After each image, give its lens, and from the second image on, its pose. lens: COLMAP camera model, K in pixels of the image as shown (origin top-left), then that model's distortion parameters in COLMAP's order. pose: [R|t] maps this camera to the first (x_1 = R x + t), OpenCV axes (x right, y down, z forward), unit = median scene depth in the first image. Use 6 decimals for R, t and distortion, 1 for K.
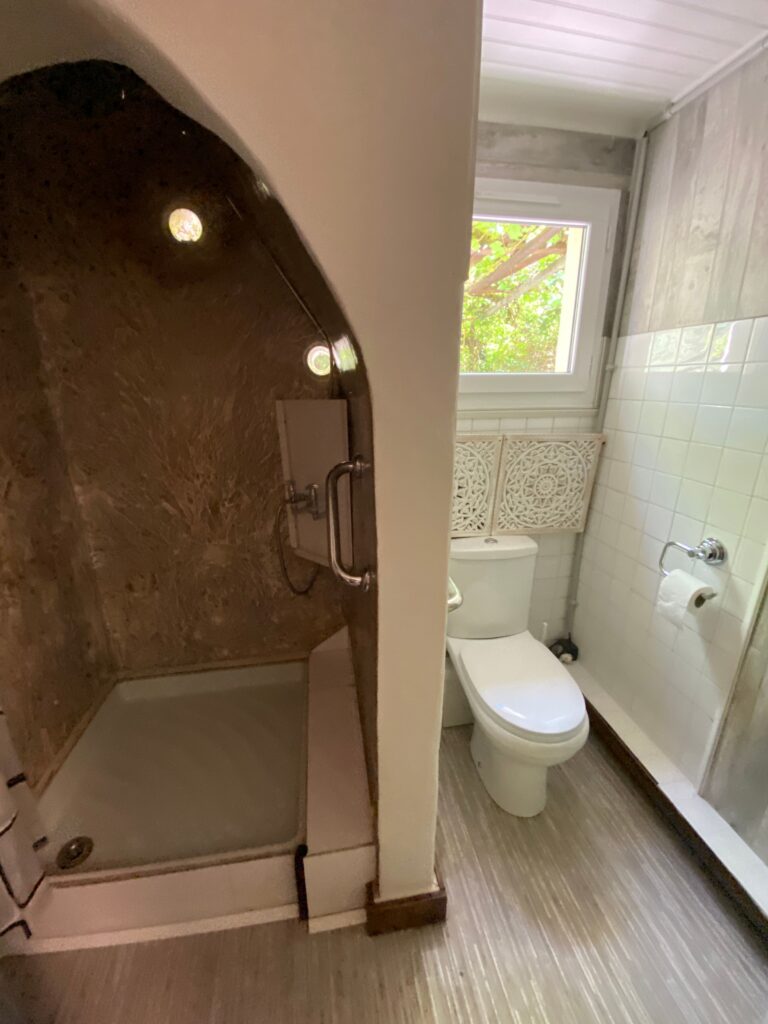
lens RADIAL K [[415.3, 0, 385.0], [0, 415.3, 515.1], [0, 0, 1]] dist [0.029859, -0.025349]
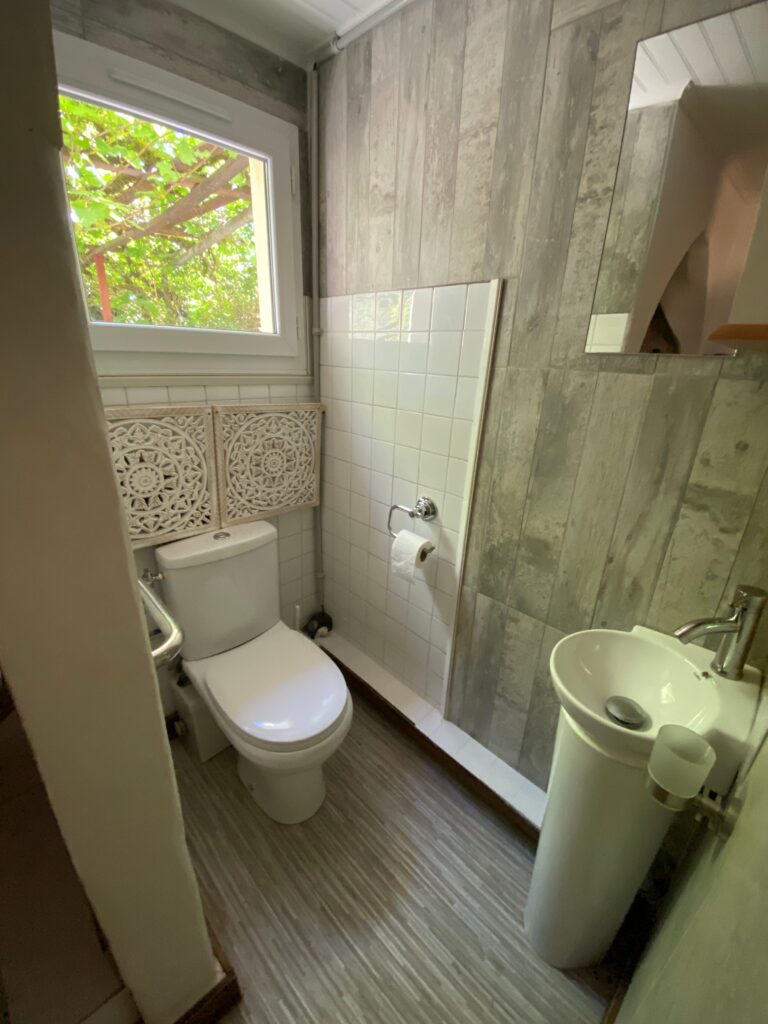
lens RADIAL K [[415.3, 0, 385.0], [0, 415.3, 515.1], [0, 0, 1]] dist [0.029859, -0.025349]
pose [[0.816988, -0.175274, 0.549372, 0.075069], [0.136353, 0.984389, 0.111289, -0.029067], [-0.560302, -0.016013, 0.828134, 0.131496]]
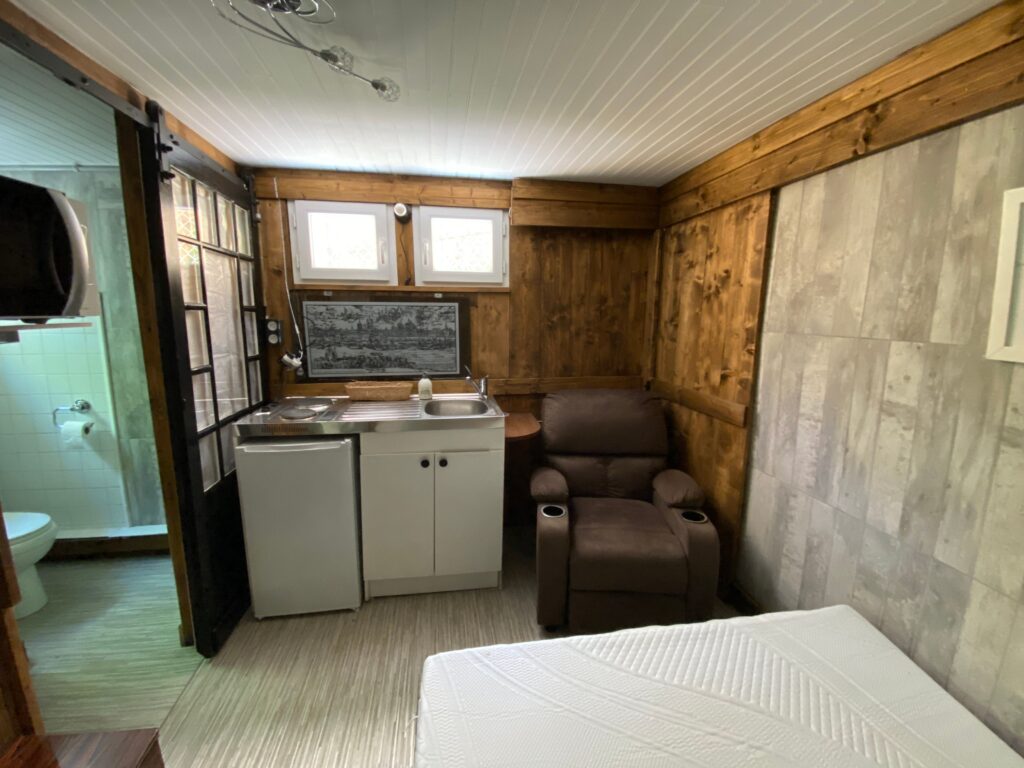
lens RADIAL K [[415.3, 0, 512.2], [0, 415.3, 379.9], [0, 0, 1]] dist [0.021826, -0.020503]
pose [[0.005235, -0.162075, 0.986765, -0.933248], [0.292328, 0.943920, 0.153487, 0.222833], [-0.956304, 0.287656, 0.052320, -0.896133]]
